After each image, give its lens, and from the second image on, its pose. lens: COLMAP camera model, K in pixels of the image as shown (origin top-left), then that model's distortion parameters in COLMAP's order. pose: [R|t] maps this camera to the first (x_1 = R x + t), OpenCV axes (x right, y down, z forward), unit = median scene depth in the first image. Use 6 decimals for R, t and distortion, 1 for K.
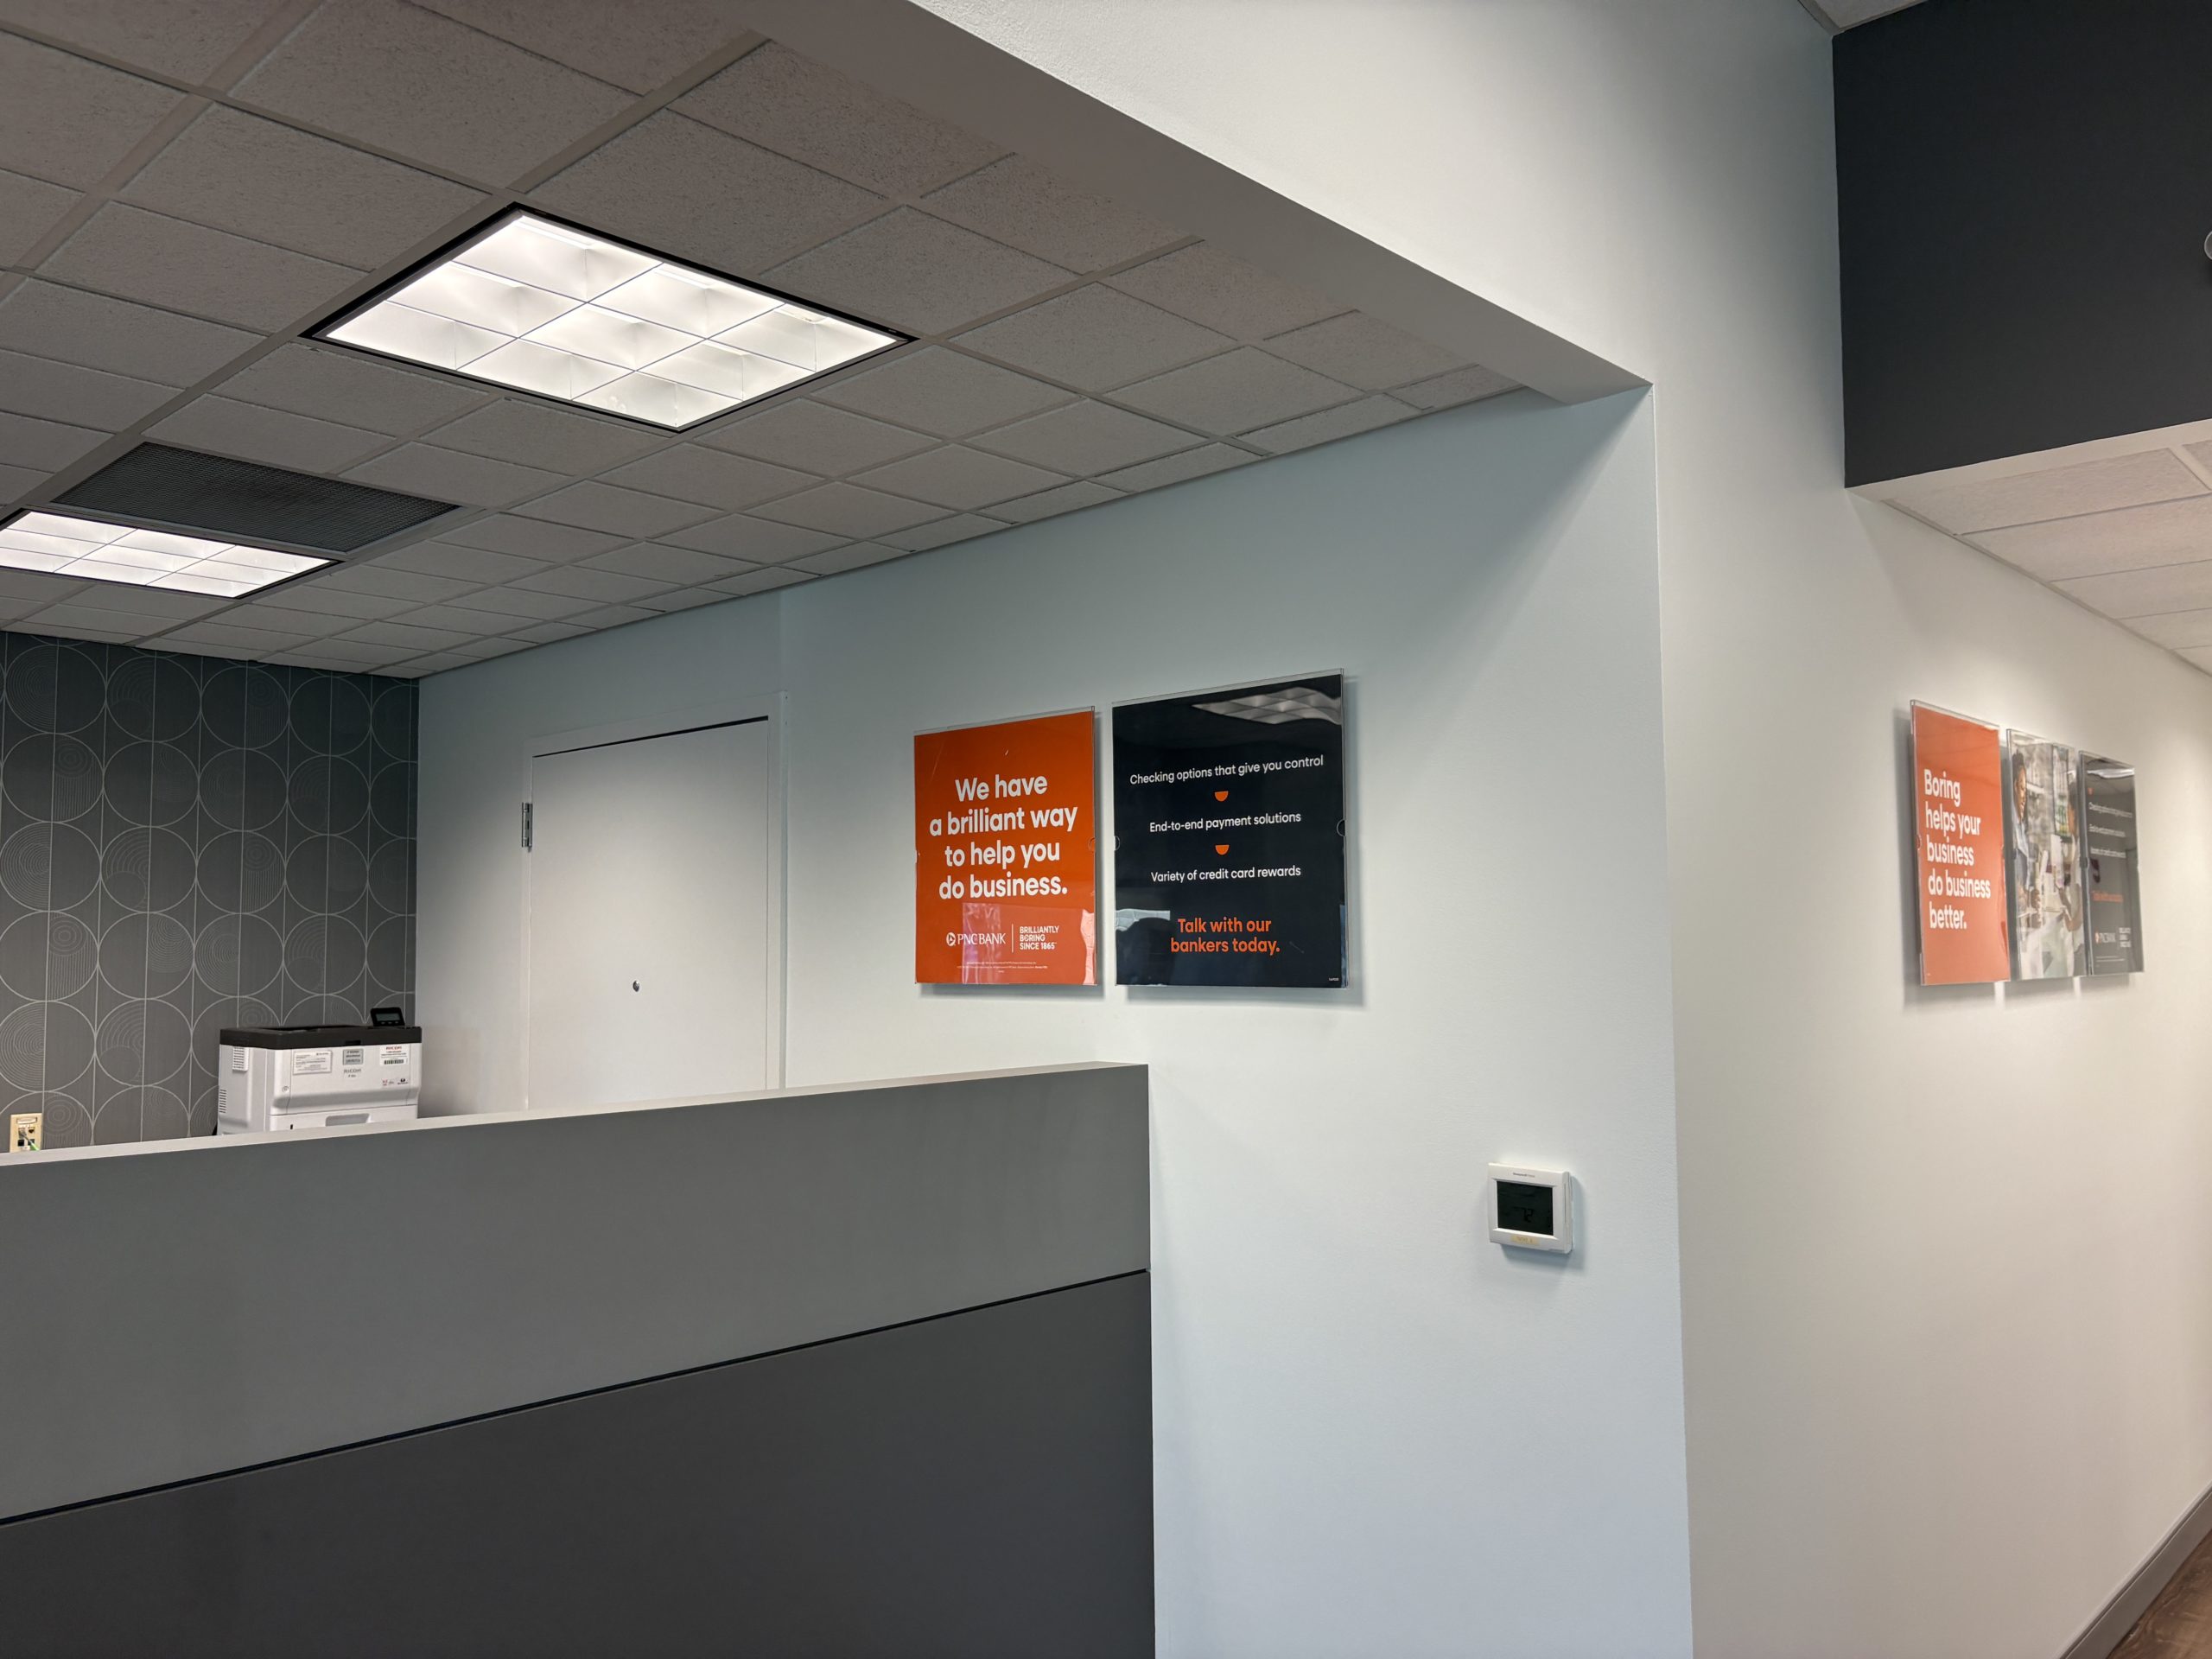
lens RADIAL K [[1681.9, 0, 1100.5], [0, 1681.9, 839.3], [0, 0, 1]] dist [0.096079, -0.157054]
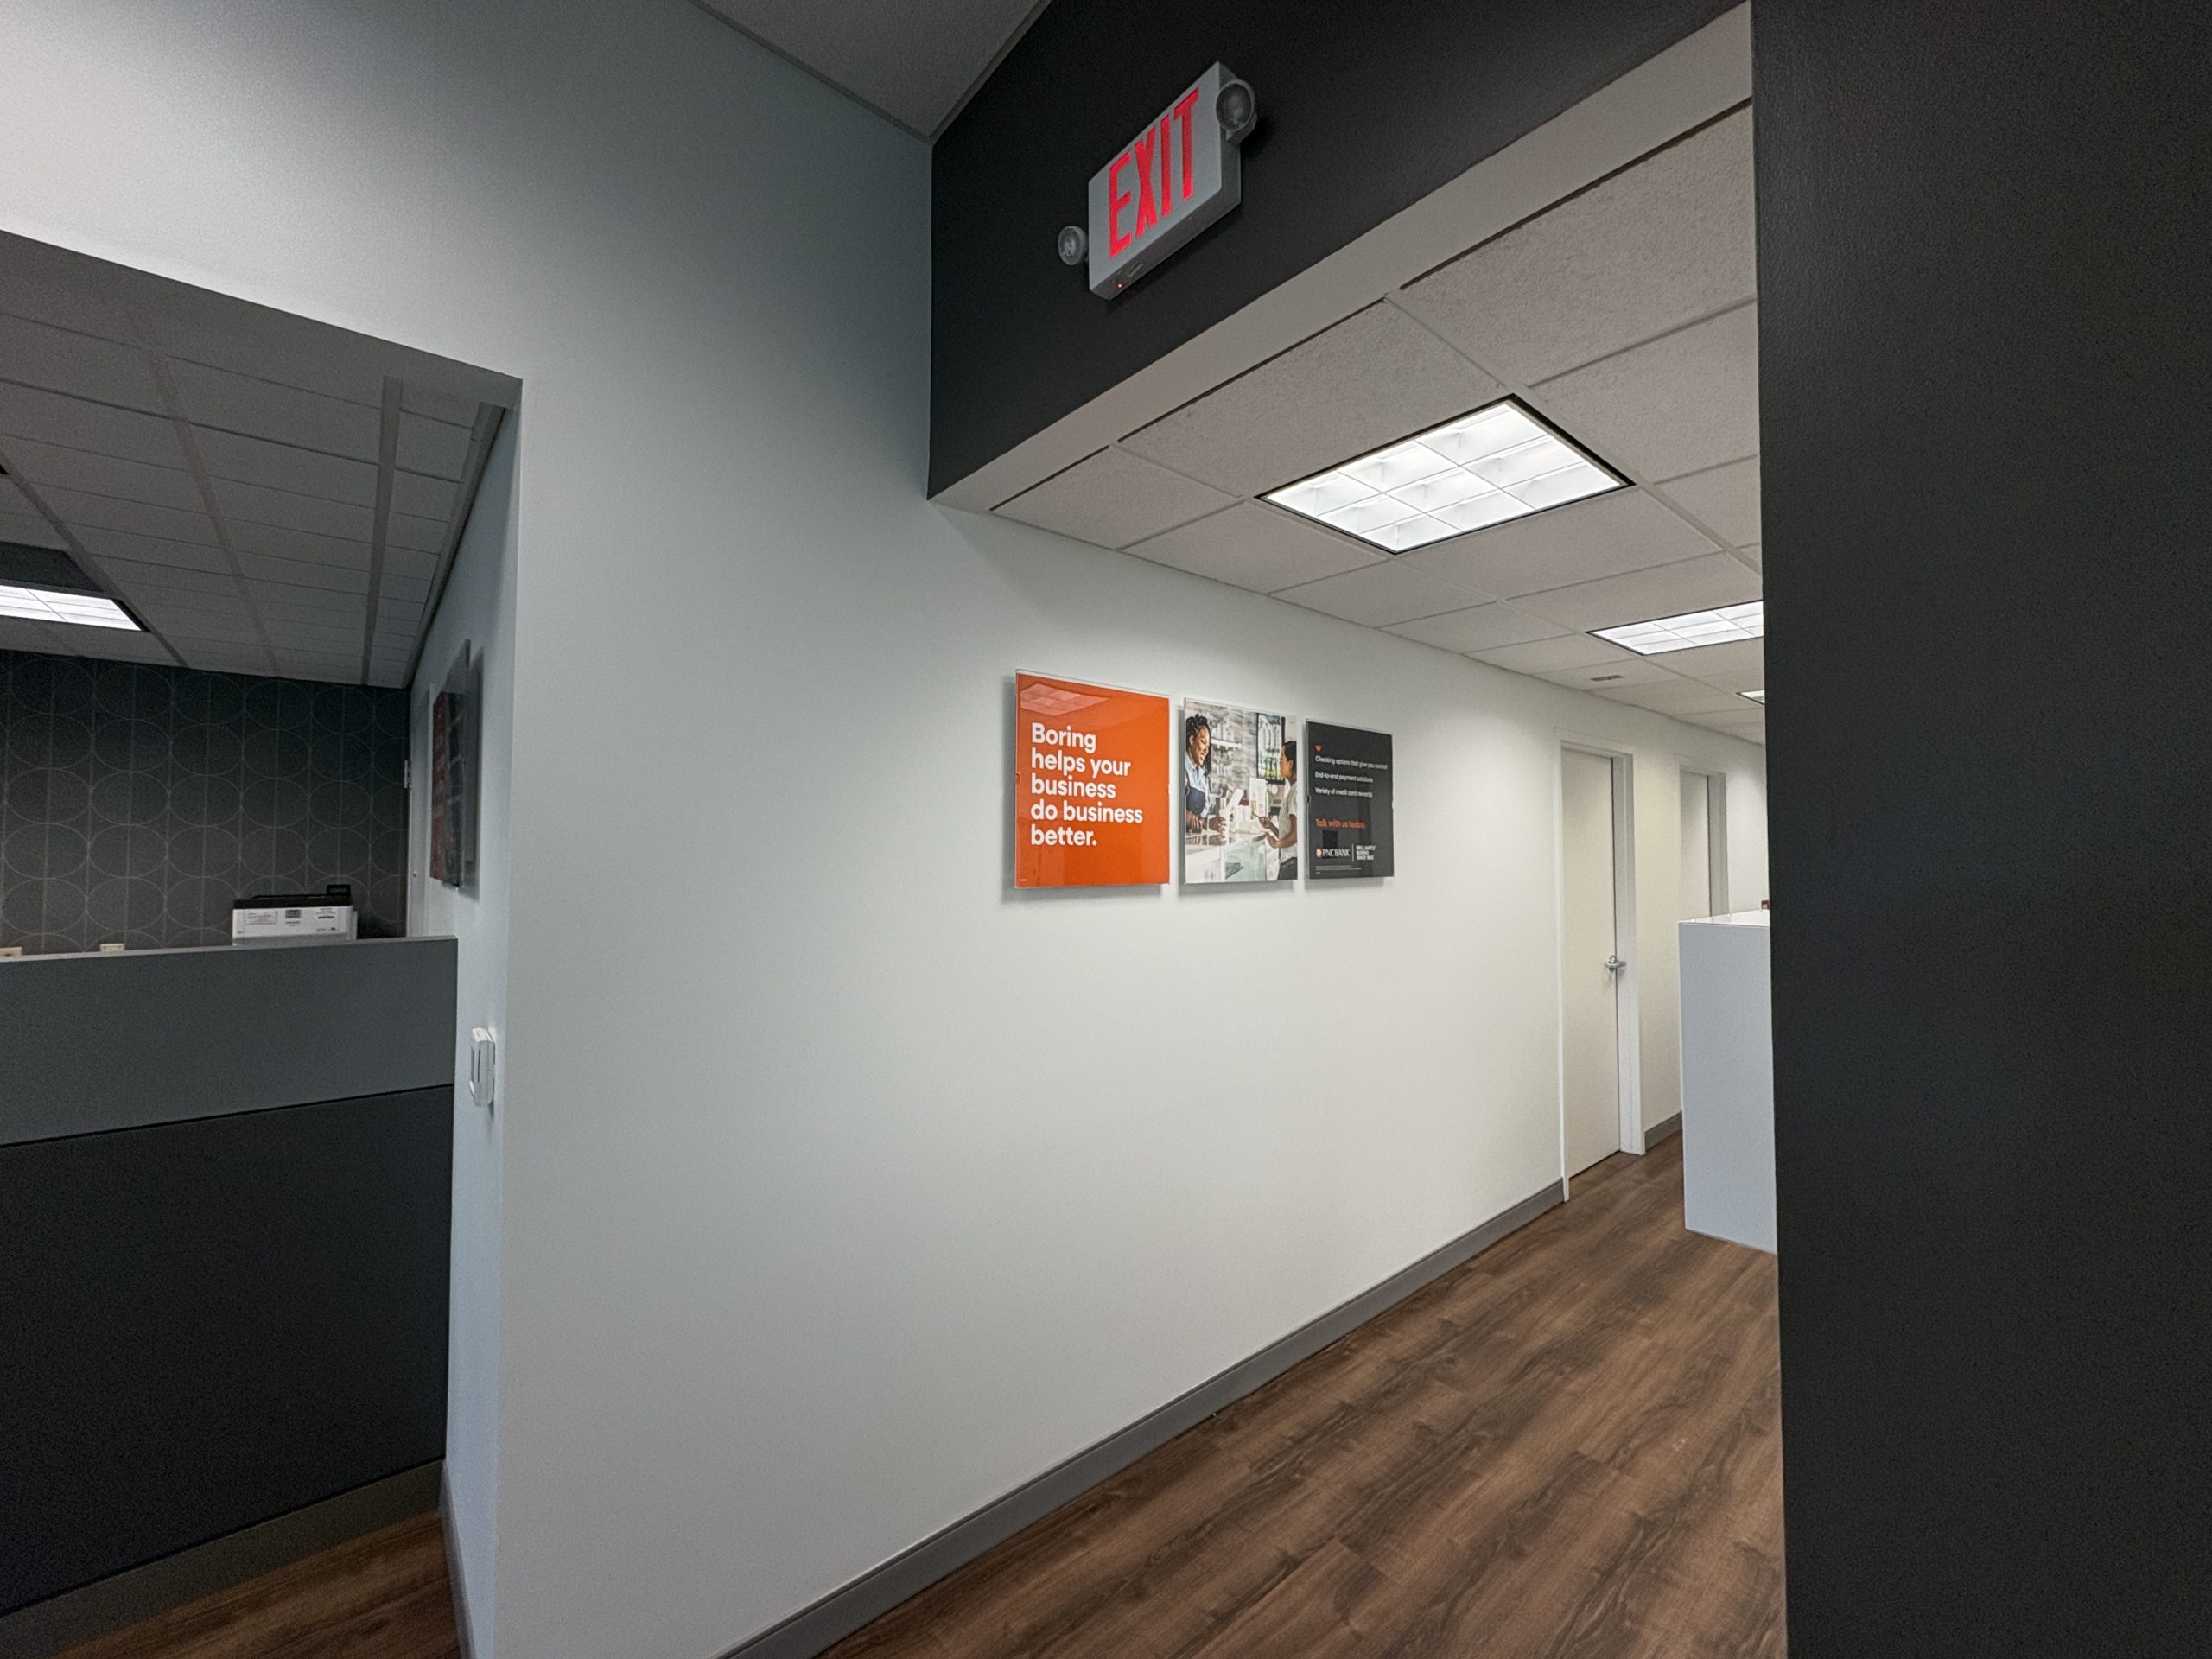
lens RADIAL K [[877.4, 0, 1106.0], [0, 877.4, 829.5], [0, 0, 1]] dist [-0.000173, 0.000149]
pose [[0.994134, 0.006947, -0.107930, 0.507185], [-0.002776, 0.999245, 0.038753, 0.011722], [0.108118, -0.038226, 0.993403, 0.276724]]
